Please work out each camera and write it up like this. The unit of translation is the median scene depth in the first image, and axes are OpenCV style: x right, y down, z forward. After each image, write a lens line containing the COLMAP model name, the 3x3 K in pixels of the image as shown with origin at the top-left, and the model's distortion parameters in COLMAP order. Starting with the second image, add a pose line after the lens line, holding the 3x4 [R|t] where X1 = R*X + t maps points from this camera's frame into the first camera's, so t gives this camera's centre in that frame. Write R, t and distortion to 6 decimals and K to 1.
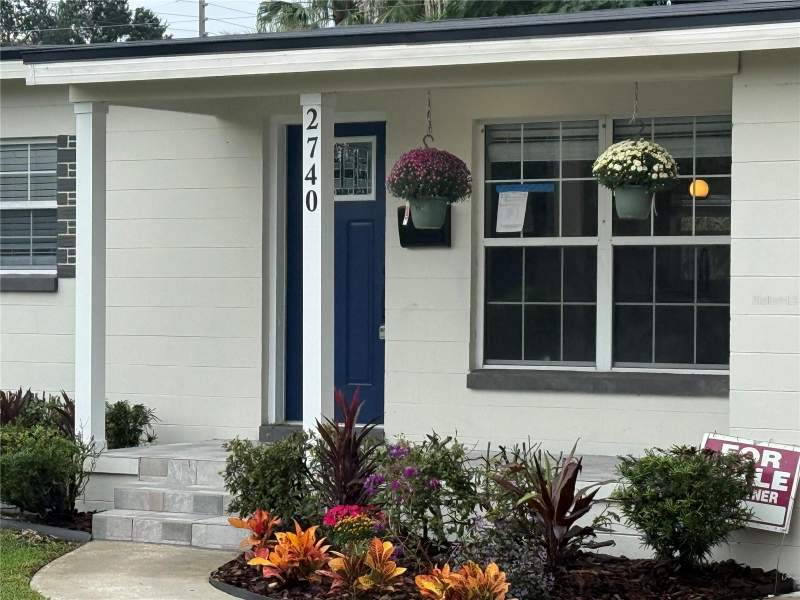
lens RADIAL K [[2687.2, 0, 400.1], [0, 2687.2, 296.5], [0, 0, 1]] dist [0.224008, 0.000000]
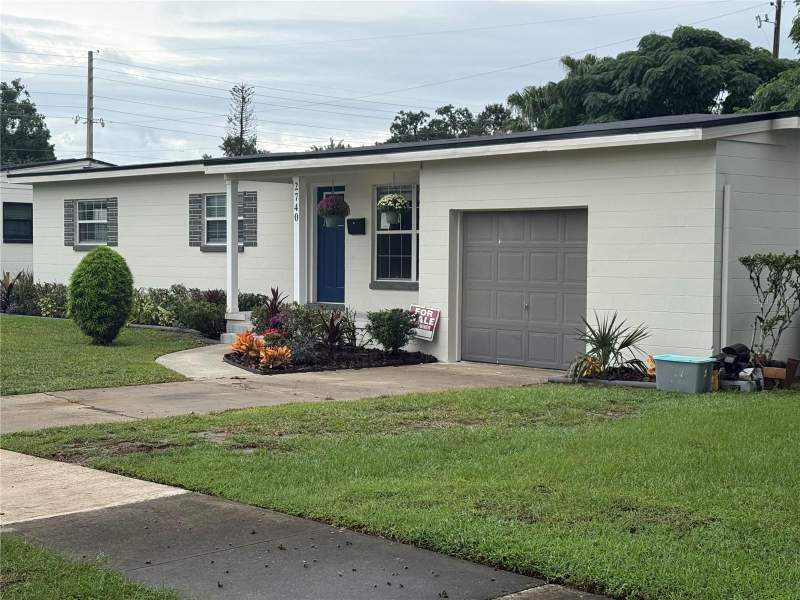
lens RADIAL K [[1326.9, 0, 399.9], [0, 1326.9, 304.7], [0, 0, 1]] dist [0.201211, 0.000000]
pose [[0.977783, 0.006419, -0.209522, 0.329604], [0.001189, 0.999345, 0.036167, 0.003265], [0.209617, -0.035612, 0.977135, -0.252001]]
